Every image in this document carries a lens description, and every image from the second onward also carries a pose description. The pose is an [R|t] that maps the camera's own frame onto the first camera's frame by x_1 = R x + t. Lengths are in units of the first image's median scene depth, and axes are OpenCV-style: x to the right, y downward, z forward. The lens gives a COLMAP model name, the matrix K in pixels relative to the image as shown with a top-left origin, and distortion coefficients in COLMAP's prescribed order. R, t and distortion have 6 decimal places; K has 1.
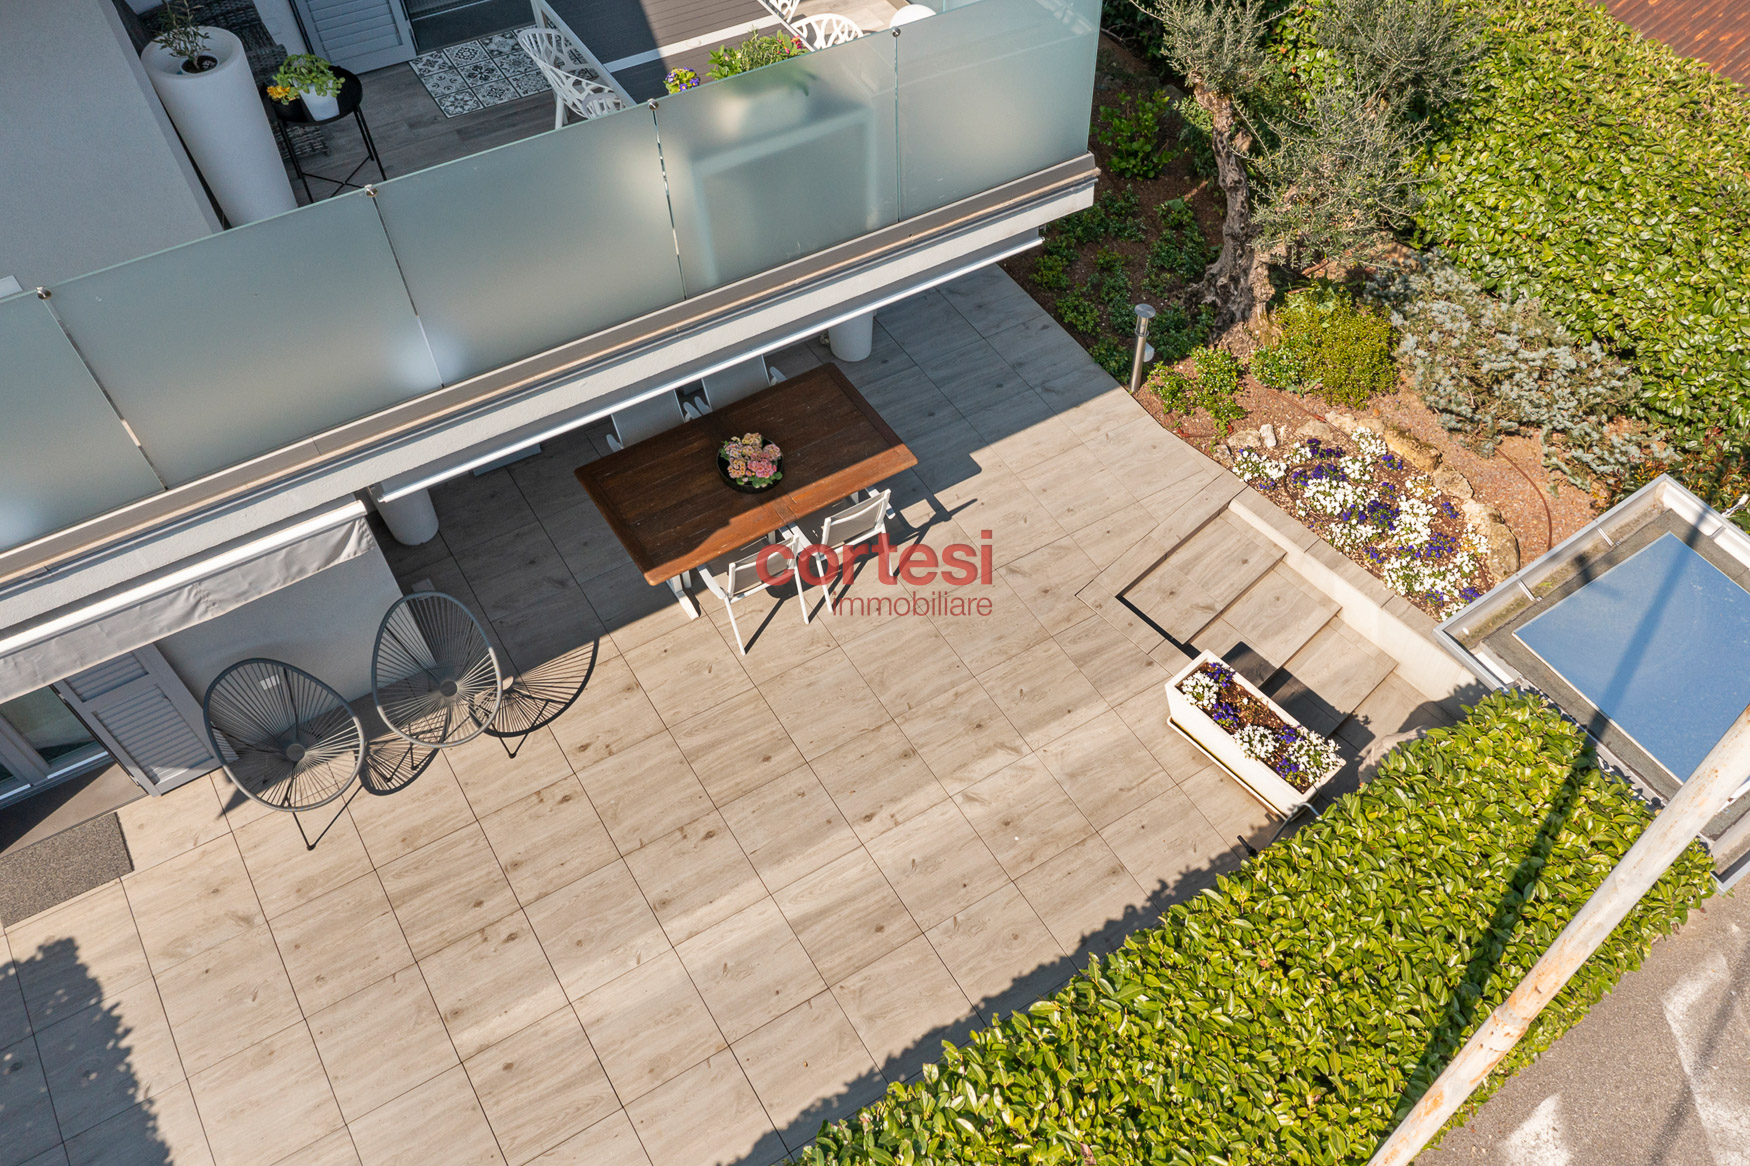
lens RADIAL K [[1460.2, 0, 802.8], [0, 1460.2, 591.0], [0, 0, 1]] dist [-0.015589, 0.010903]
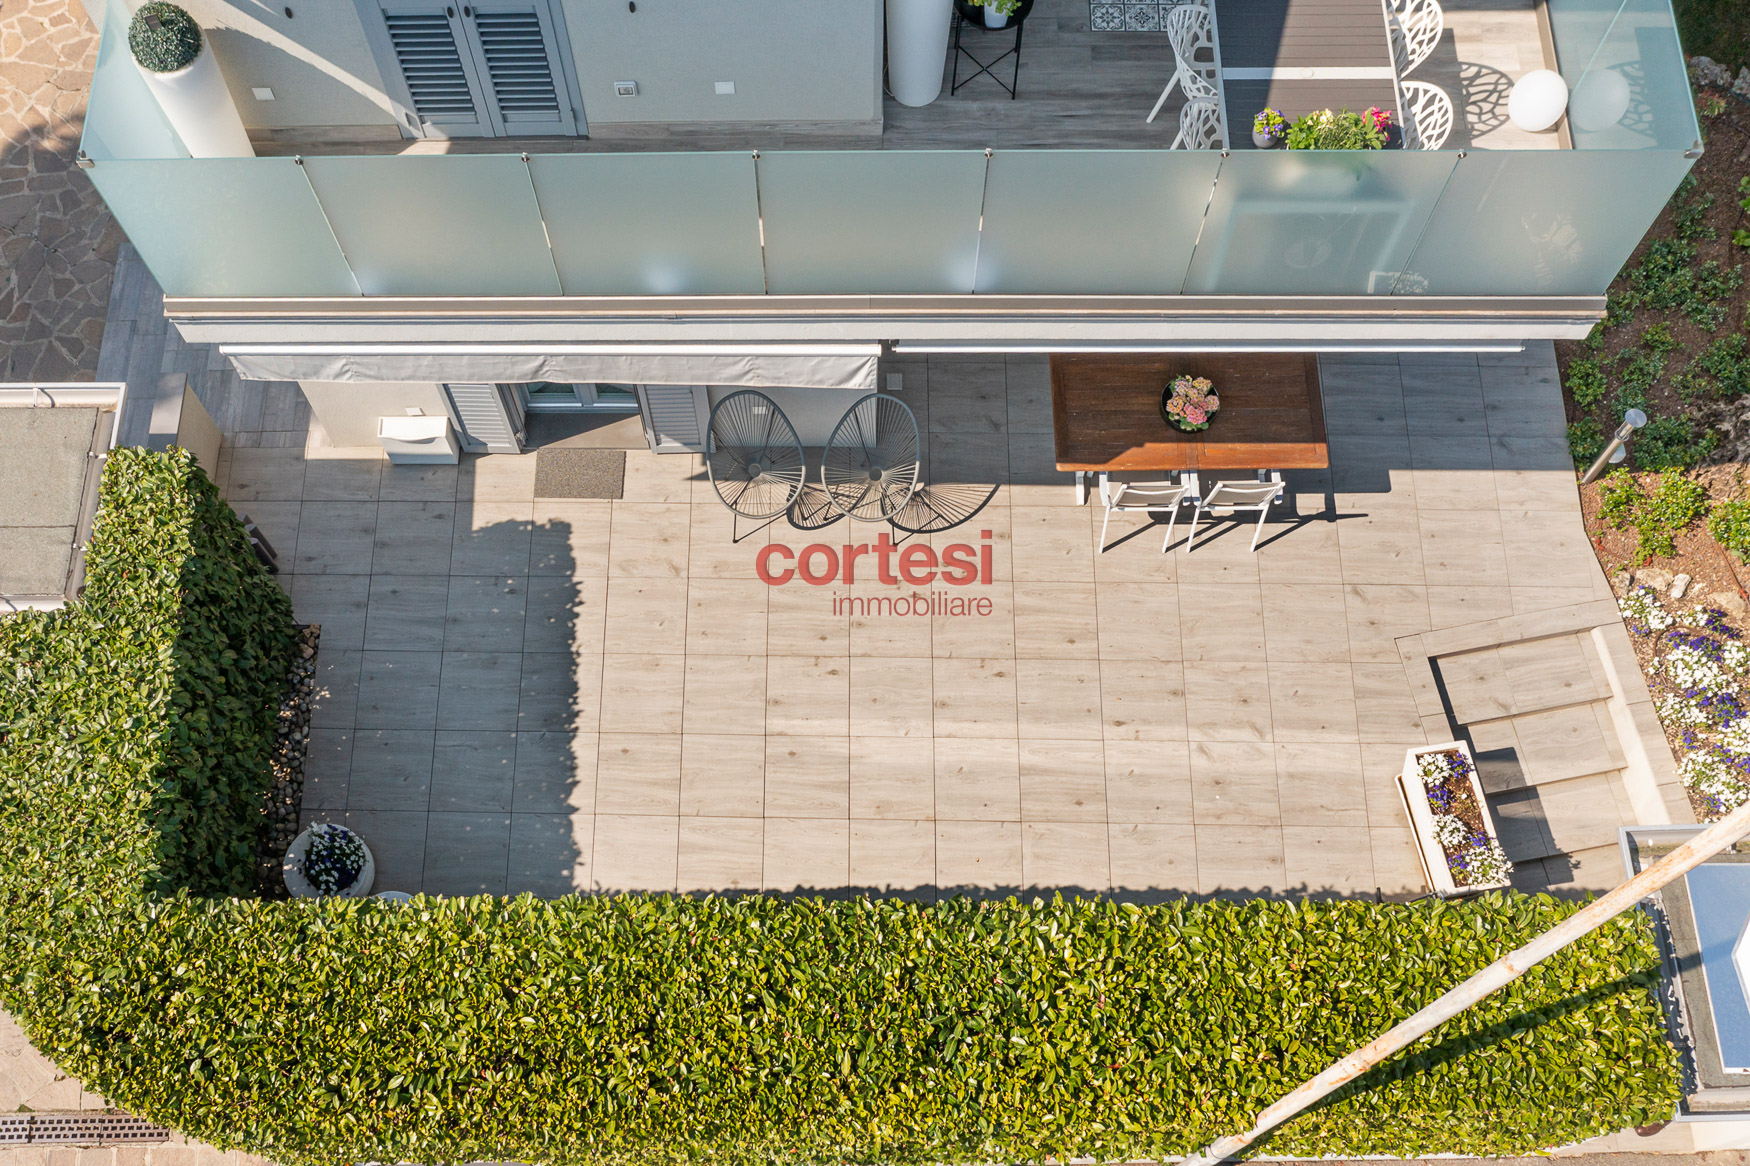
lens RADIAL K [[1460.2, 0, 802.8], [0, 1460.2, 591.0], [0, 0, 1]] dist [-0.015589, 0.010903]
pose [[0.852895, 0.475883, -0.214721, 0.030894], [-0.435131, 0.875213, 0.211336, -0.098662], [0.288498, -0.086815, 0.953537, -0.285981]]
